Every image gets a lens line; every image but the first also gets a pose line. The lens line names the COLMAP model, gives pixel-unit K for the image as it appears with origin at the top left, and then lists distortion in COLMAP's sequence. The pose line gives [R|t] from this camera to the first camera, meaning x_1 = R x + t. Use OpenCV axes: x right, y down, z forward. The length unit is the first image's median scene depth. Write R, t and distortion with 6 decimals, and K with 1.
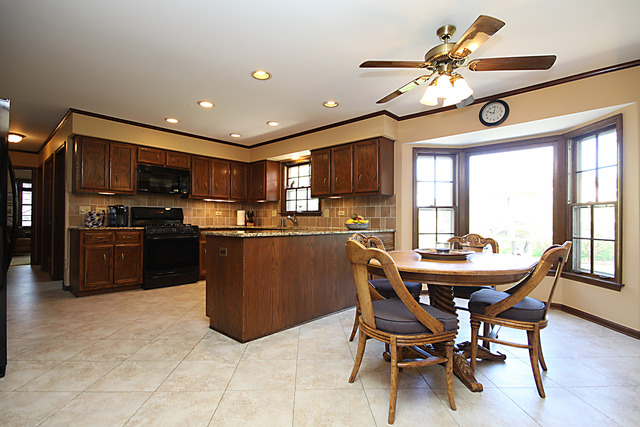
lens RADIAL K [[299.4, 0, 326.6], [0, 299.4, 214.7], [0, 0, 1]] dist [-0.004533, 0.000023]
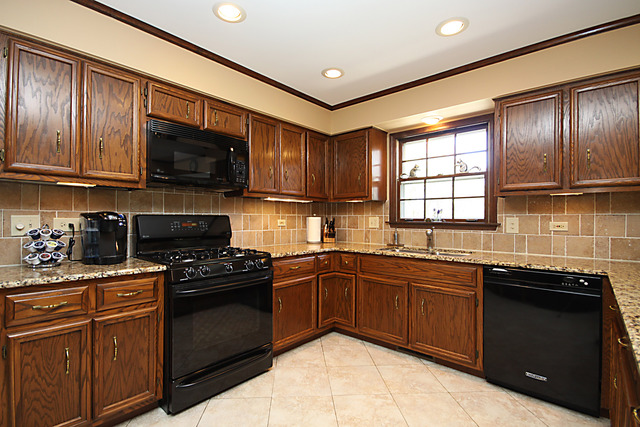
lens RADIAL K [[299.4, 0, 318.7], [0, 299.4, 218.2], [0, 0, 1]] dist [-0.004533, 0.000023]
pose [[0.999987, -0.001427, -0.004969, -0.328575], [0.001517, 0.999833, 0.018185, -0.026836], [0.004942, -0.018193, 0.999822, 0.485895]]
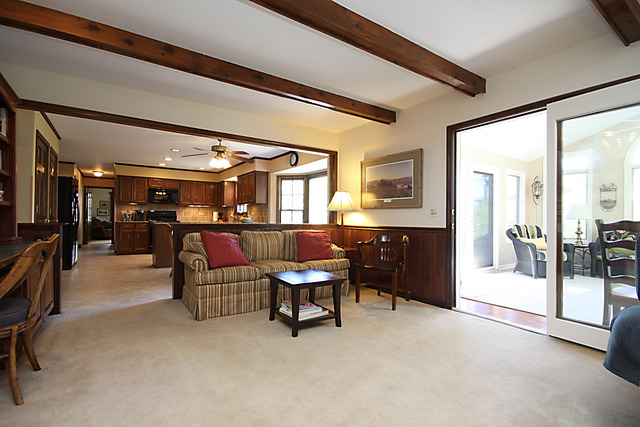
lens RADIAL K [[299.4, 0, 317.5], [0, 299.4, 213.9], [0, 0, 1]] dist [-0.004533, 0.000023]
pose [[0.972243, -0.003169, -0.233953, 0.733000], [0.003458, 0.999994, 0.000825, -0.003335], [0.233949, -0.001612, 0.972248, -0.501313]]
